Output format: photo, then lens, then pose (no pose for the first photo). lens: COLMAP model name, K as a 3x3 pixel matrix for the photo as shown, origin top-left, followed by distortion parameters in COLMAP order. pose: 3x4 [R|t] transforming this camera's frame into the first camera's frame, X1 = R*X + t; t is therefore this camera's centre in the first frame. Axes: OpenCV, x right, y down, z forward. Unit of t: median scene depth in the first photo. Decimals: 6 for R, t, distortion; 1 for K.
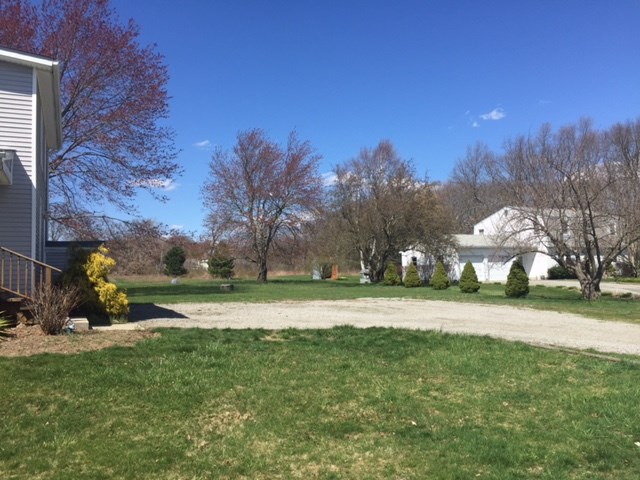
lens RADIAL K [[543.7, 0, 320.0], [0, 543.7, 240.0], [0, 0, 1]] dist [0.029520, -0.009751]
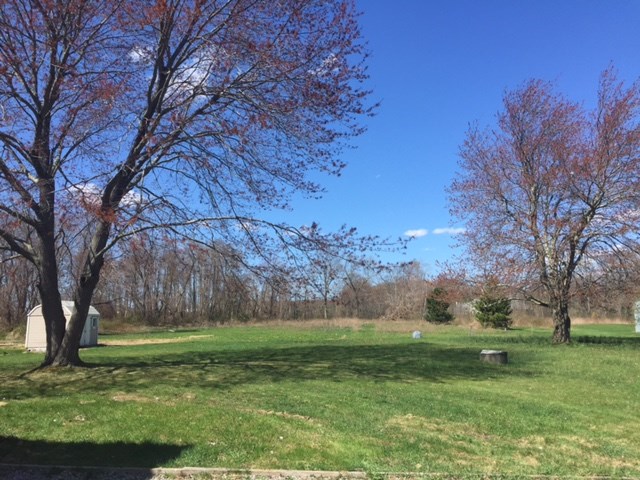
lens RADIAL K [[543.7, 0, 320.0], [0, 543.7, 240.0], [0, 0, 1]] dist [0.029520, -0.009751]
pose [[0.879634, -0.057159, -0.472205, -0.050283], [0.019437, 0.996244, -0.084385, 0.014329], [0.475255, 0.065050, 0.877440, 0.358601]]
